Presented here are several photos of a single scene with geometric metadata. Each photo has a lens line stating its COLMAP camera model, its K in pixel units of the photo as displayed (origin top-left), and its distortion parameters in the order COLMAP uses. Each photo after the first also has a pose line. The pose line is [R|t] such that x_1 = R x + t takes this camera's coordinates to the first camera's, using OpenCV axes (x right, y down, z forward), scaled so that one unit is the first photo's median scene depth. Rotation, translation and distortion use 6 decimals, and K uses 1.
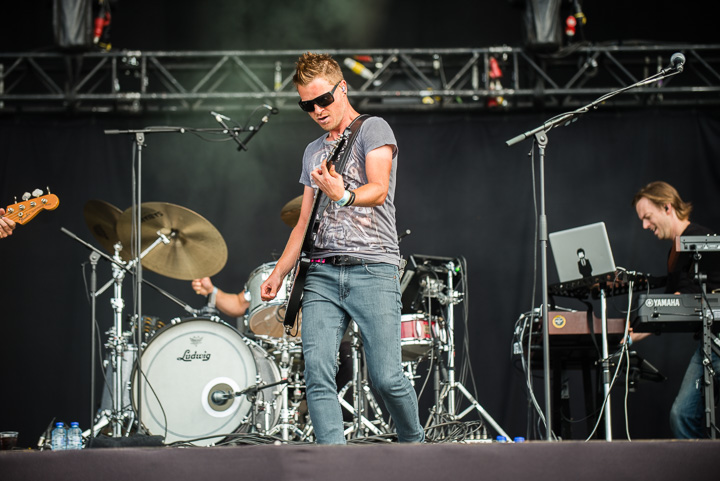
lens RADIAL K [[2835.8, 0, 344.4], [0, 2835.8, 239.4], [0, 0, 1]] dist [0.763196, 0.528689]
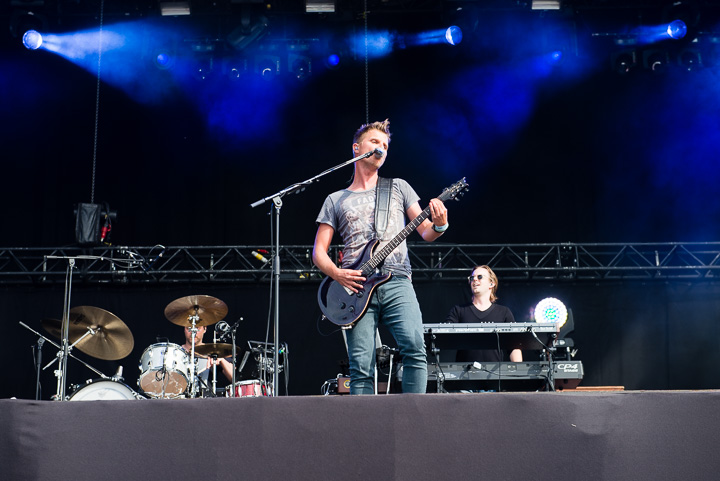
lens RADIAL K [[1392.7, 0, 360.0], [0, 1392.7, 240.5], [0, 0, 1]] dist [0.056620, 0.556167]
pose [[0.999972, 0.002733, 0.006958, 0.074922], [-0.001768, 0.990826, -0.135134, 0.052226], [-0.007263, 0.135118, 0.990803, 0.250774]]
